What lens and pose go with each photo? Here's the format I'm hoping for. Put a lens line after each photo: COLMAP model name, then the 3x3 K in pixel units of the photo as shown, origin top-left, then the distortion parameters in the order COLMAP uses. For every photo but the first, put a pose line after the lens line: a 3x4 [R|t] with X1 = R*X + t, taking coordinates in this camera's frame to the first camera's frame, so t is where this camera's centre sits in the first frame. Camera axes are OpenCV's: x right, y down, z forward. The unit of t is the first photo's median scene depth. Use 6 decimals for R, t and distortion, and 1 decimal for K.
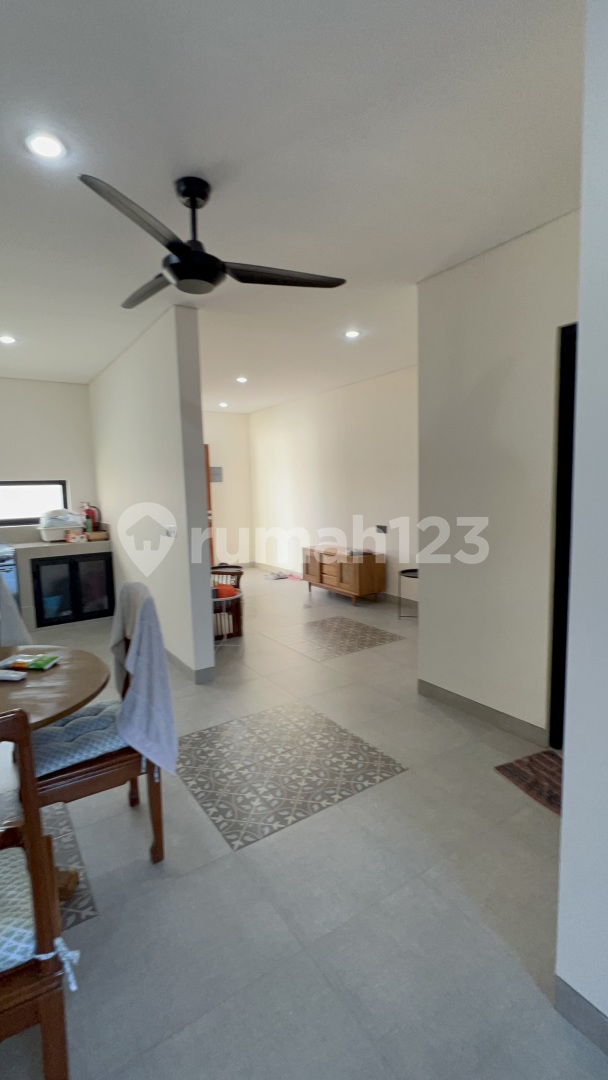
lens RADIAL K [[493.7, 0, 296.1], [0, 493.7, 538.0], [0, 0, 1]] dist [-0.003200, 0.002167]
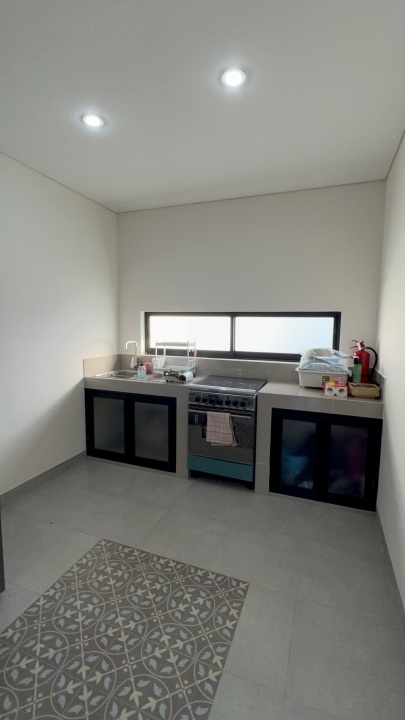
lens RADIAL K [[329.1, 0, 197.5], [0, 329.1, 356.7], [0, 0, 1]] dist [-0.003200, 0.002167]
pose [[0.586950, 0.119983, -0.800683, -0.173377], [-0.114994, 0.991286, 0.064248, -0.054965], [0.801415, 0.054364, 0.595633, 0.526107]]
